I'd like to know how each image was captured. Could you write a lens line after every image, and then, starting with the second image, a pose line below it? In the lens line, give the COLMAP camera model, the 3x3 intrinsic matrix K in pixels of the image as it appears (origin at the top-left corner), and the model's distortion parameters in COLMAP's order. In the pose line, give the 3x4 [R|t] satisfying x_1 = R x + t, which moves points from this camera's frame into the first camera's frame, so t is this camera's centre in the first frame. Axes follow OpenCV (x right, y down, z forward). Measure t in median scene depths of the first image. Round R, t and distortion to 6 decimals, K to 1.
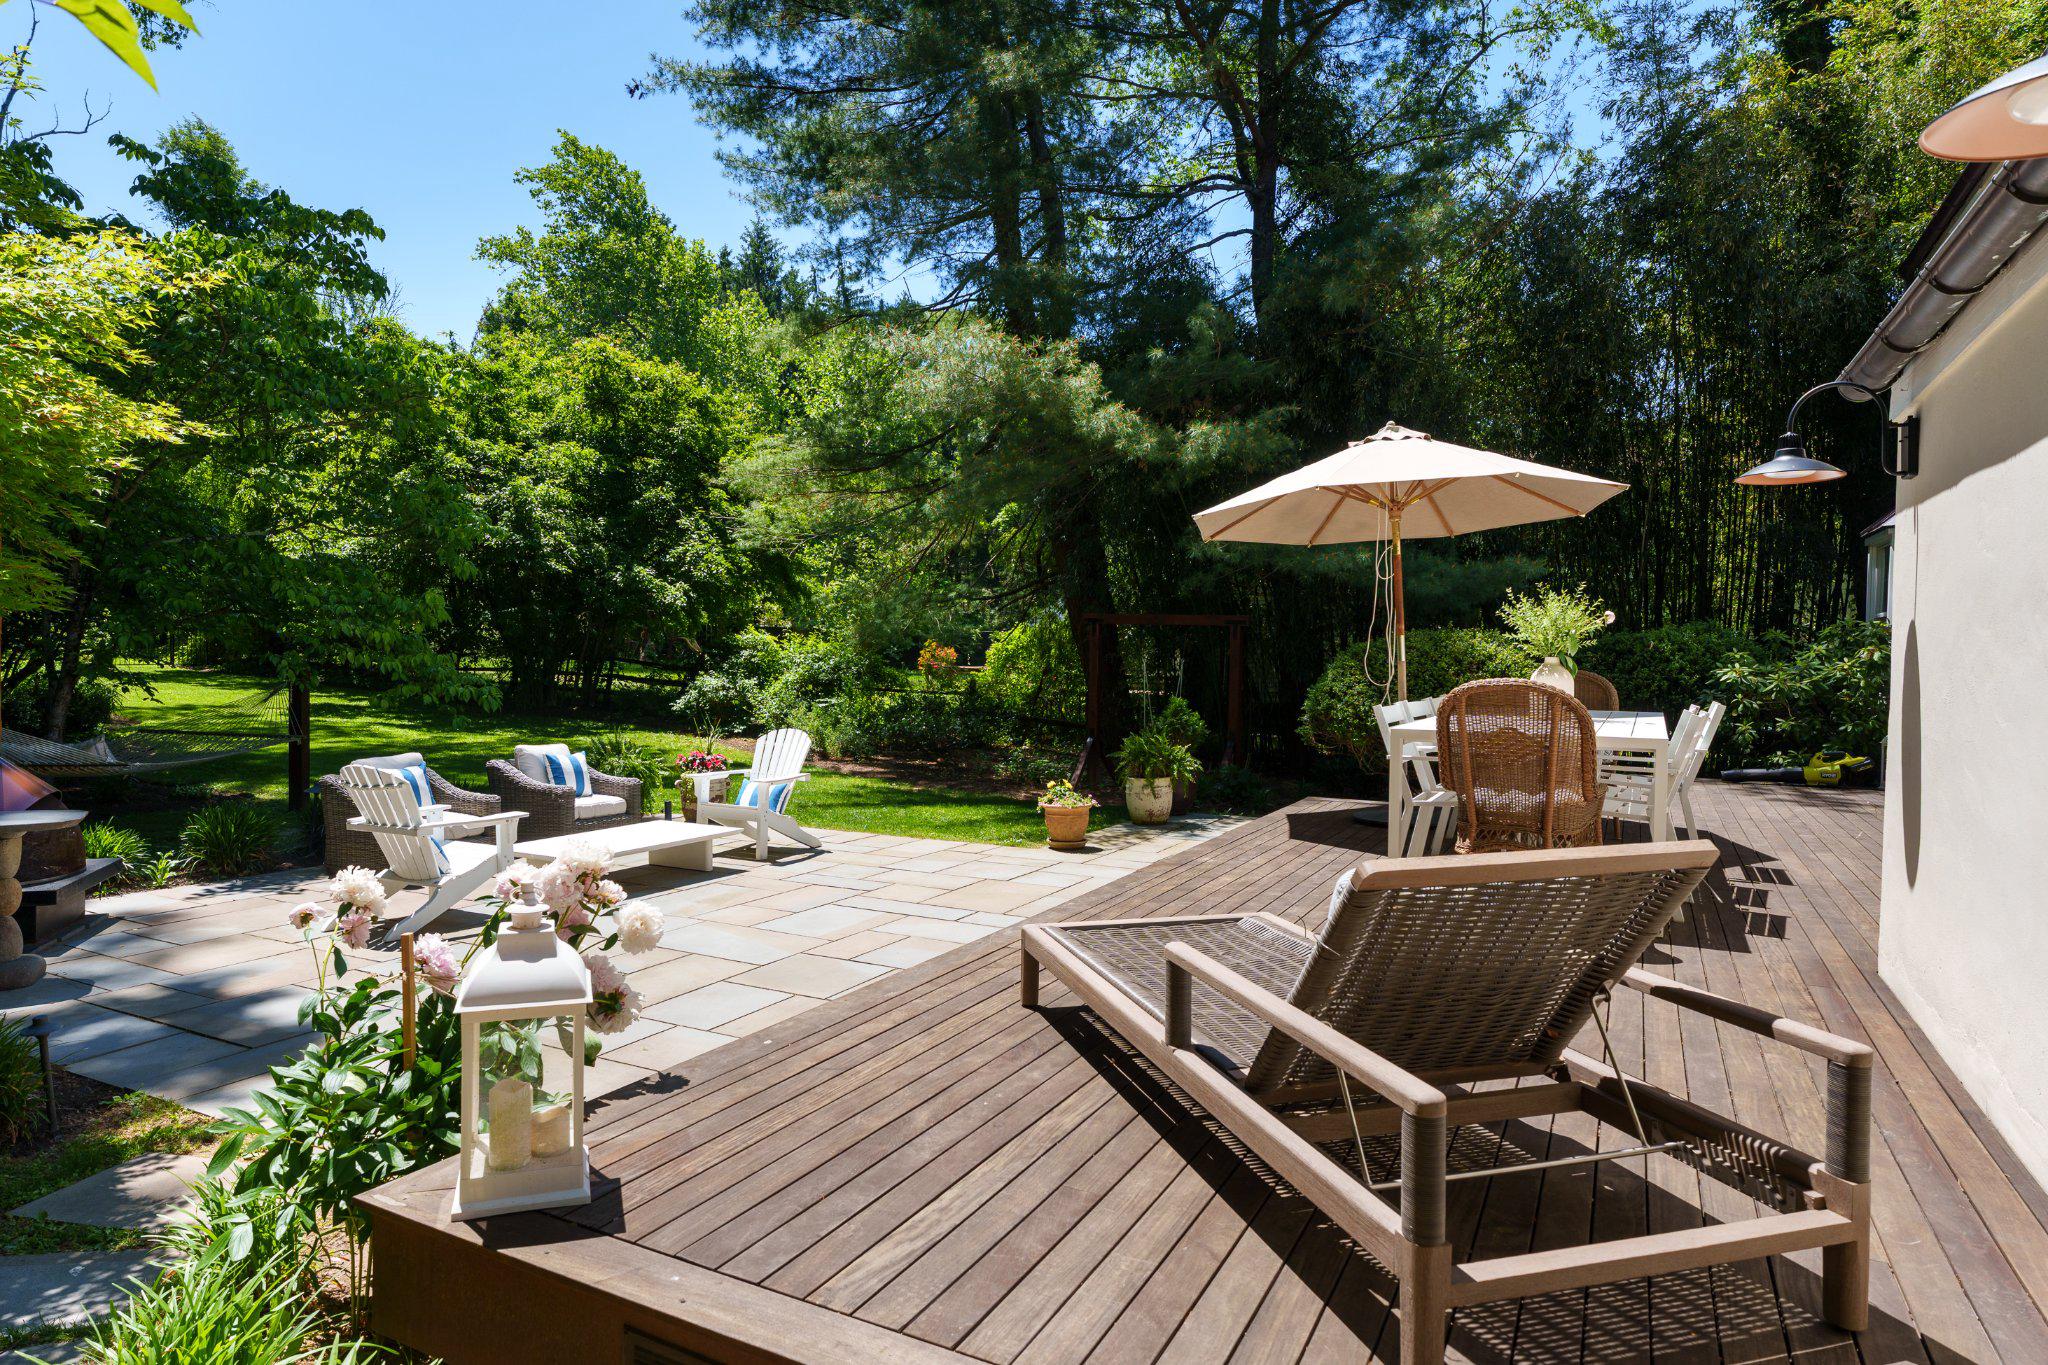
lens RADIAL K [[1206.0, 0, 1017.4], [0, 1206.0, 663.8], [0, 0, 1]] dist [-0.024389, 0.041264]
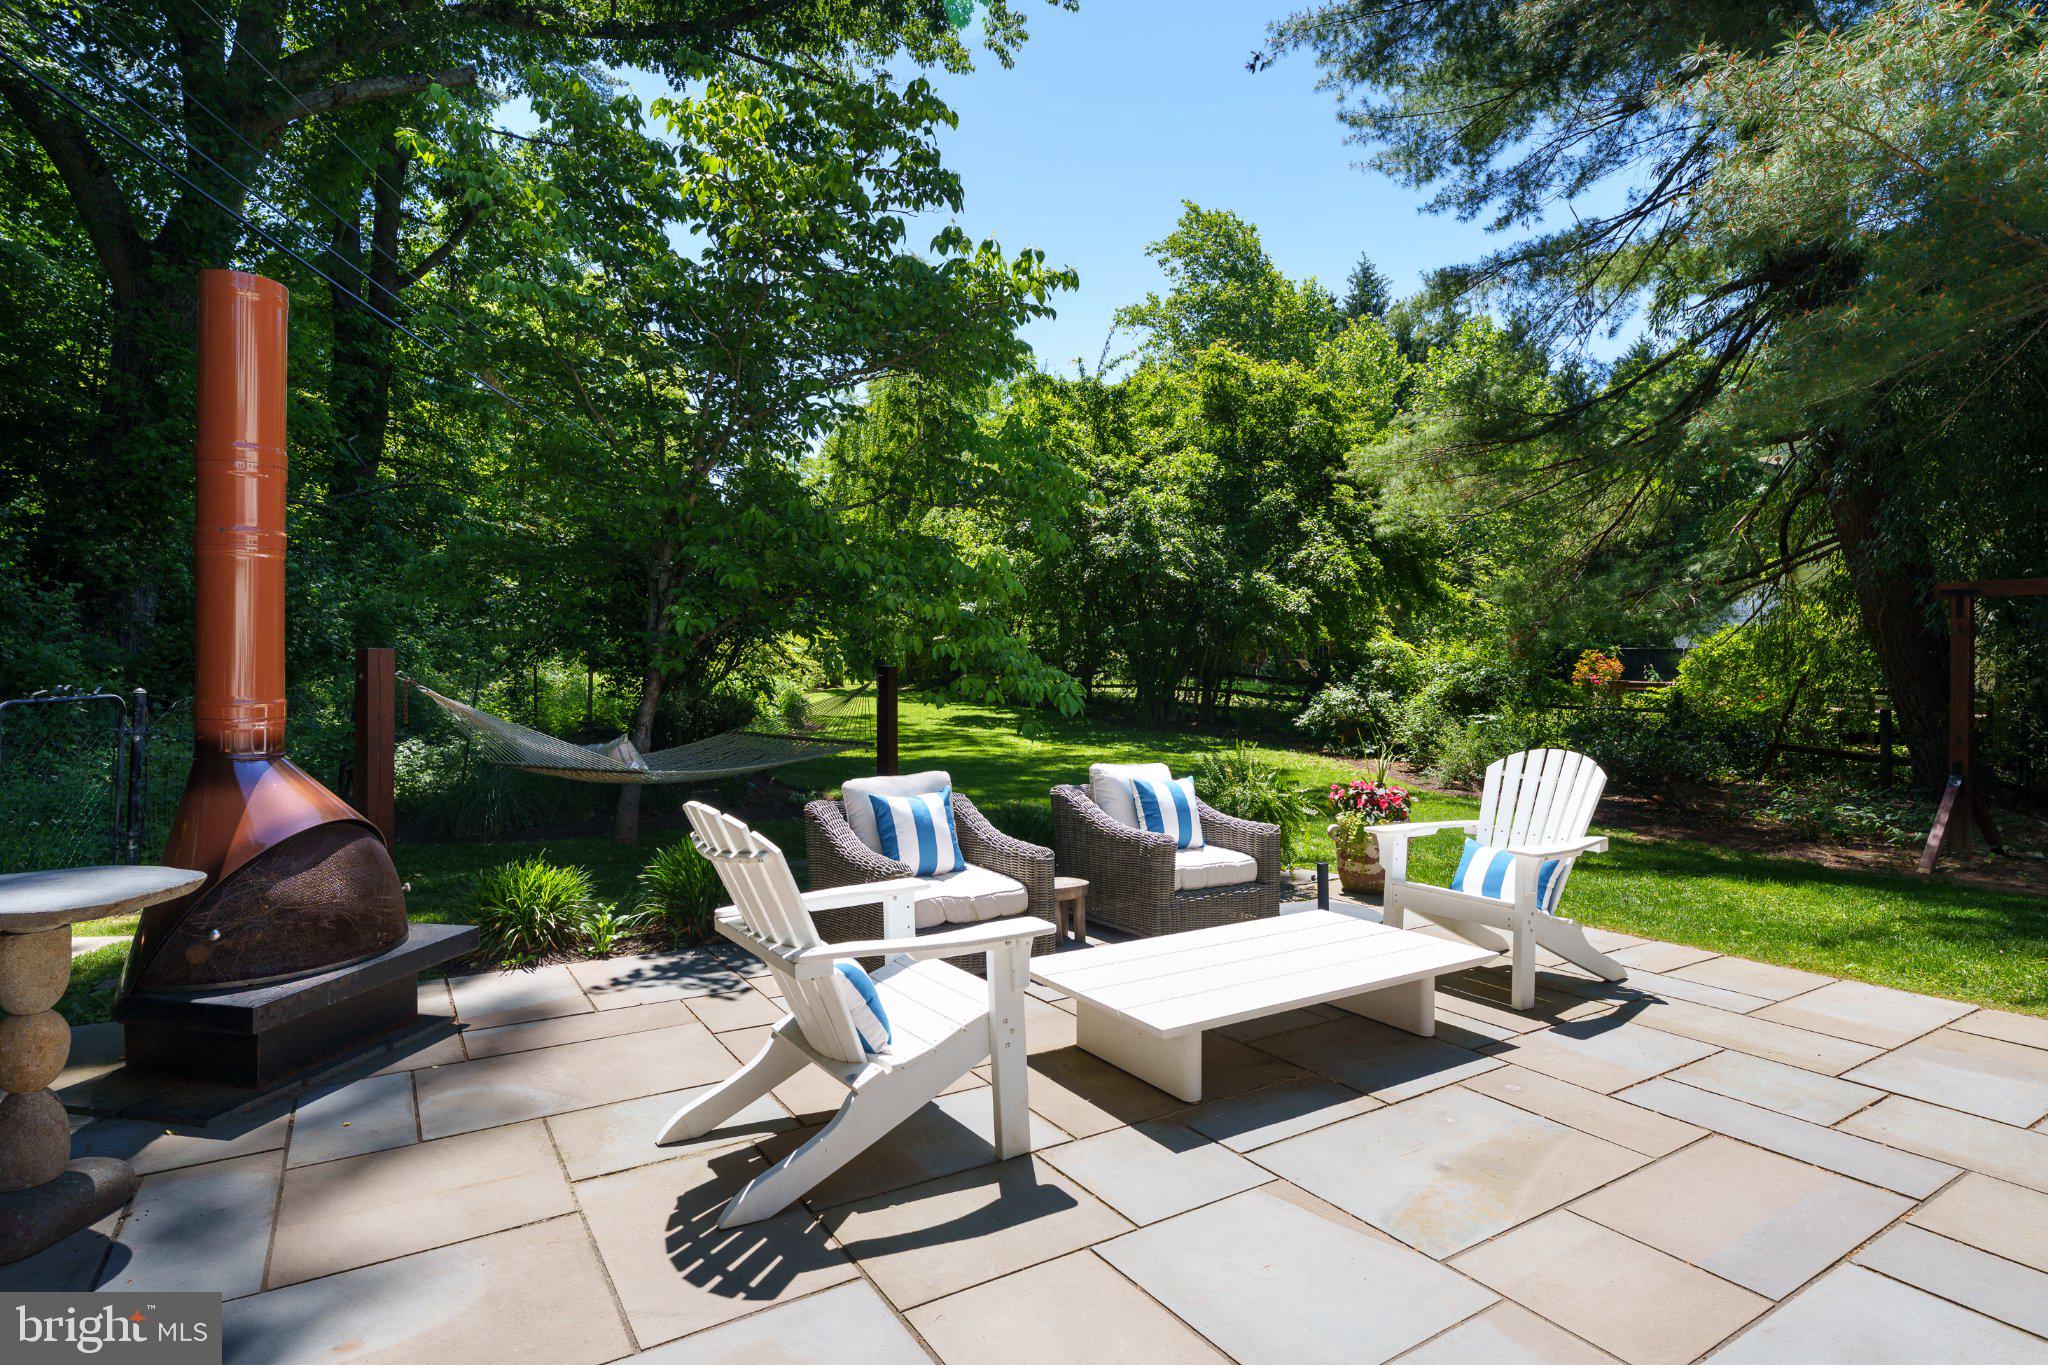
lens RADIAL K [[1072.7, 0, 1024.0], [0, 1072.7, 682.5], [0, 0, 1]] dist [-0.011829, 0.000801]
pose [[0.870502, -0.003251, -0.492154, -0.062298], [-0.000247, 0.999975, -0.007043, 0.010636], [0.492165, 0.006252, 0.870480, 0.182249]]
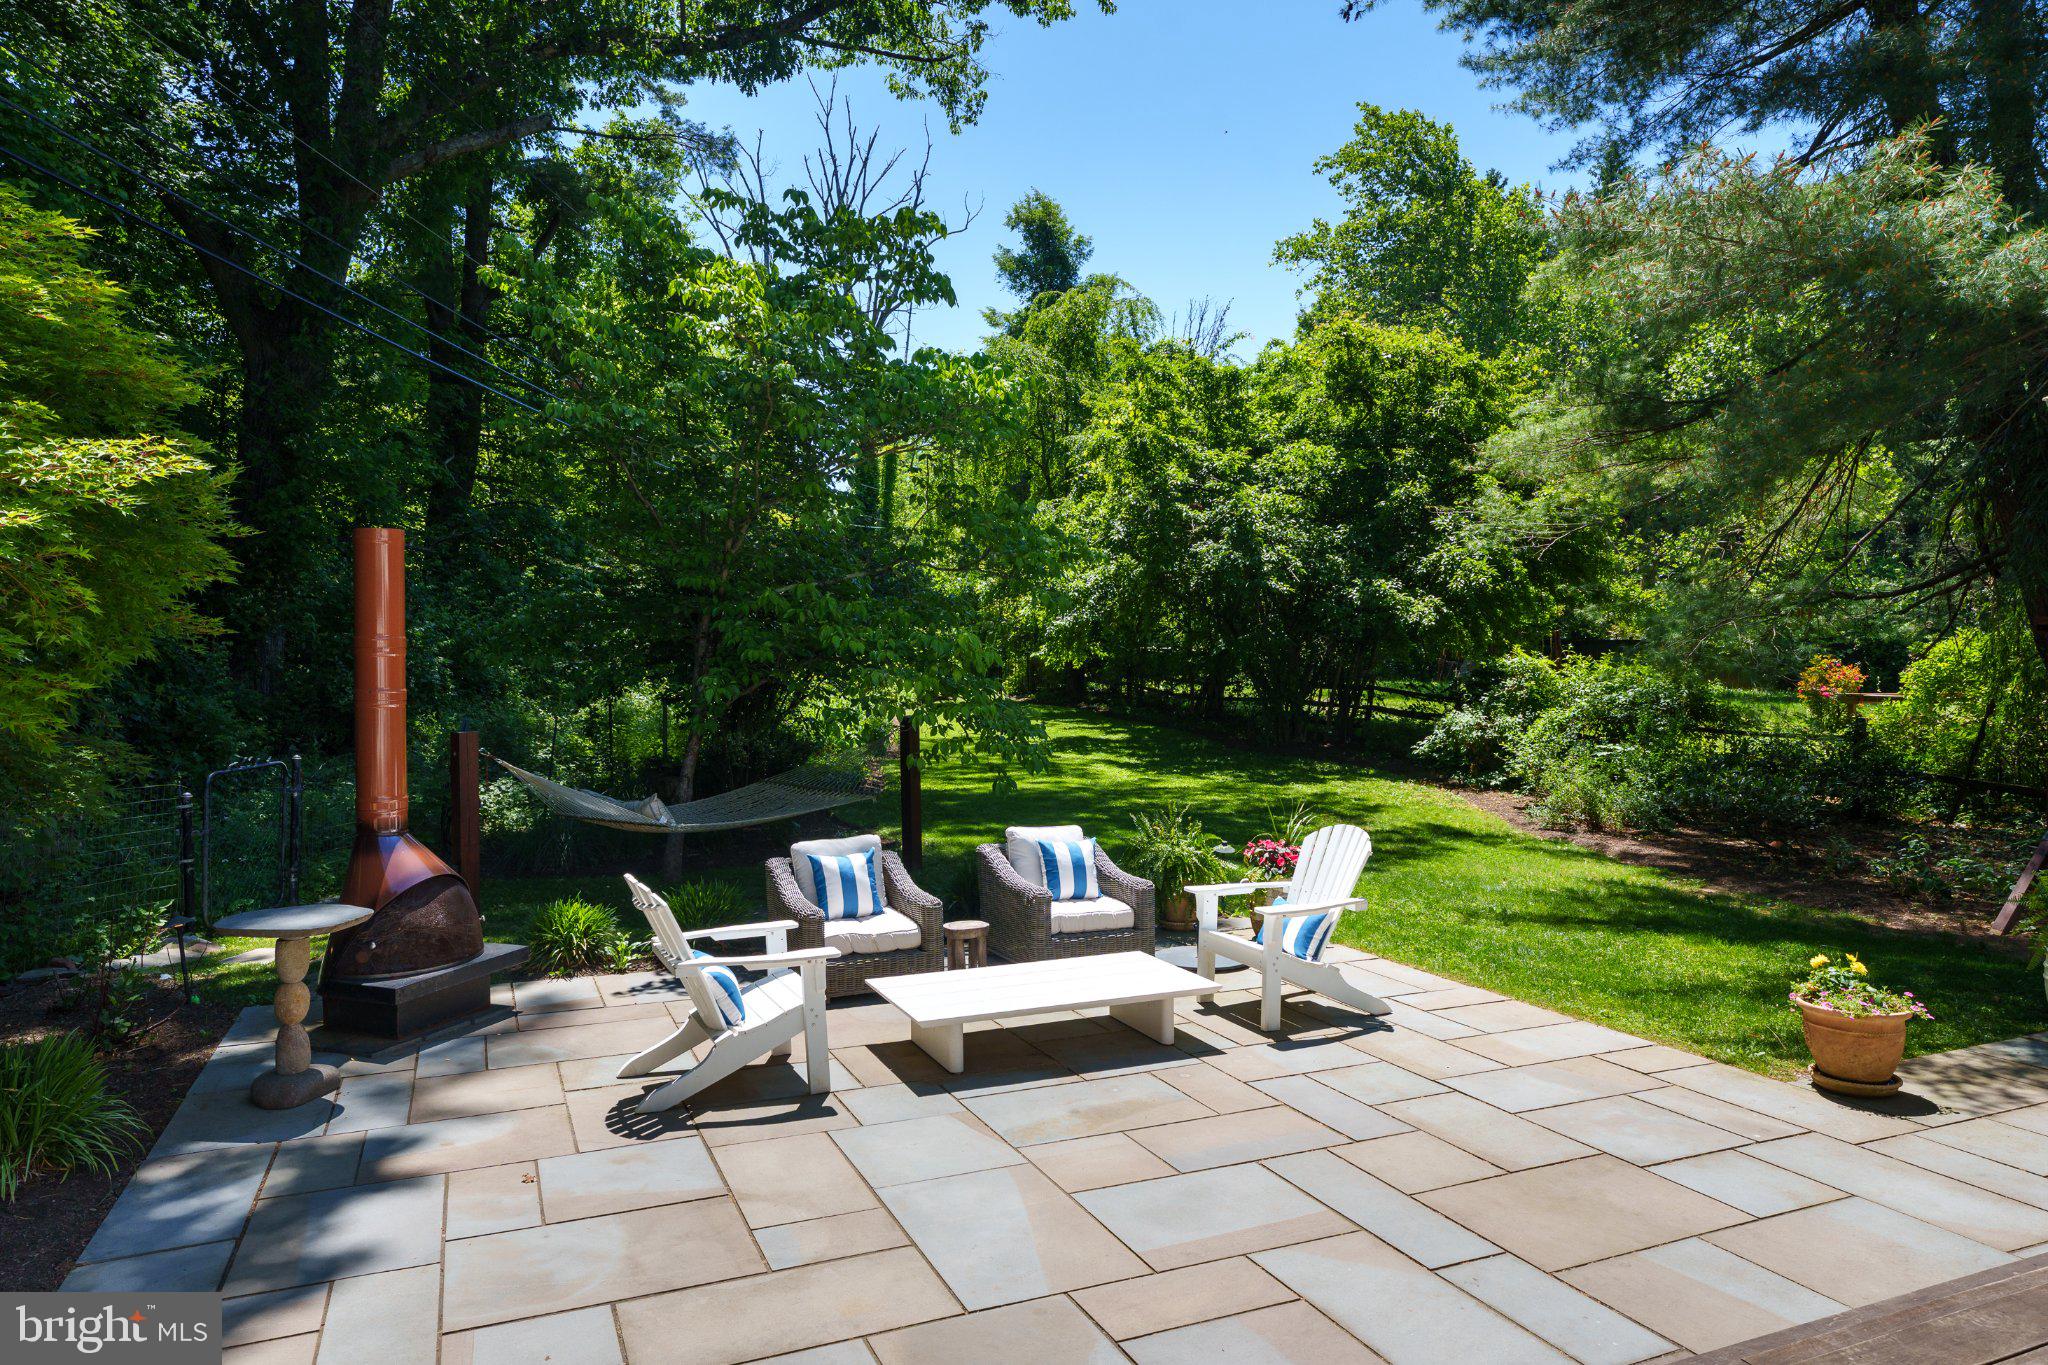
lens RADIAL K [[1294.0, 0, 964.9], [0, 1294.0, 685.9], [0, 0, 1]] dist [-0.011572, -0.001343]
pose [[0.765399, -0.008505, -0.643500, 0.040705], [0.010326, 0.999946, -0.000934, -0.009166], [0.643474, -0.005930, 0.765445, 0.128212]]
